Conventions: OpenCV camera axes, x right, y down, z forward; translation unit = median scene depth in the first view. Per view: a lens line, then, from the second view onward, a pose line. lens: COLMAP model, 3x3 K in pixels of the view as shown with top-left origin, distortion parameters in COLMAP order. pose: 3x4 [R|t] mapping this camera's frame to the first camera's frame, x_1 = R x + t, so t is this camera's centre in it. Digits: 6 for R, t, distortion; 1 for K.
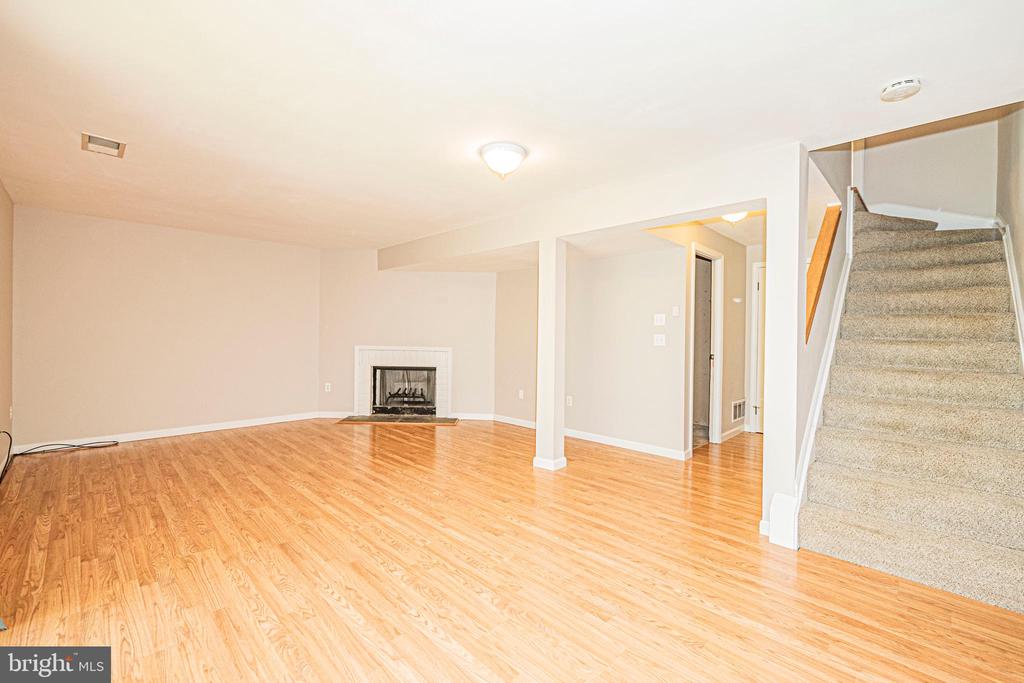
lens RADIAL K [[429.5, 0, 511.8], [0, 429.5, 336.6], [0, 0, 1]] dist [-0.000409, -0.000177]
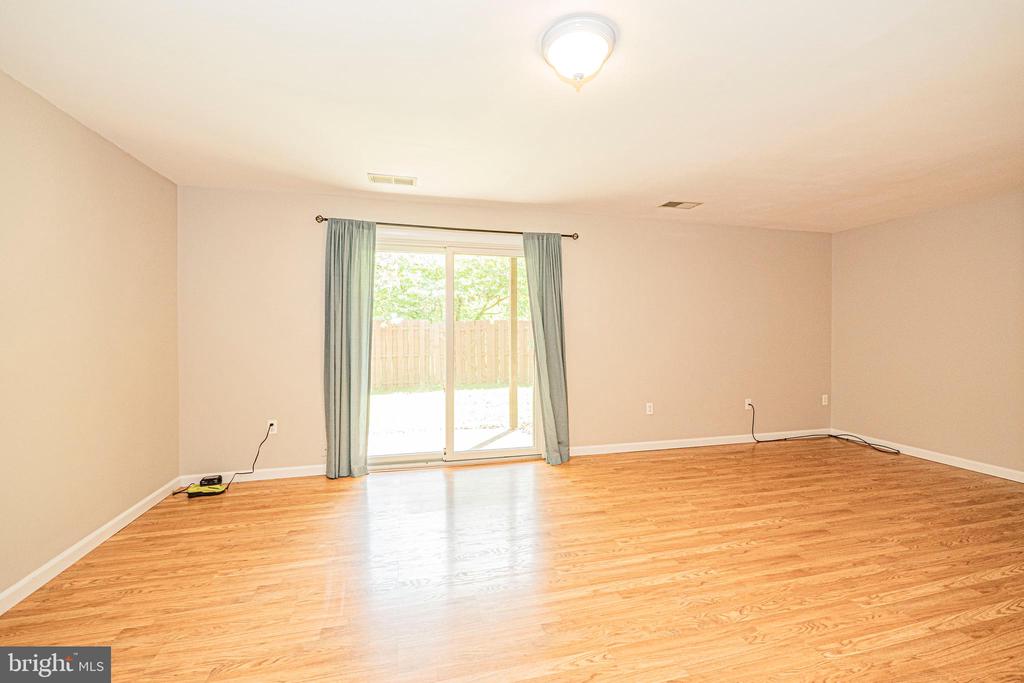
lens RADIAL K [[429.5, 0, 511.4], [0, 429.5, 339.0], [0, 0, 1]] dist [-0.000409, -0.000177]
pose [[-0.504936, 0.002325, -0.863154, 0.494814], [-0.013459, 0.999854, 0.010567, -0.004642], [0.863052, 0.016953, -0.504830, 1.088842]]
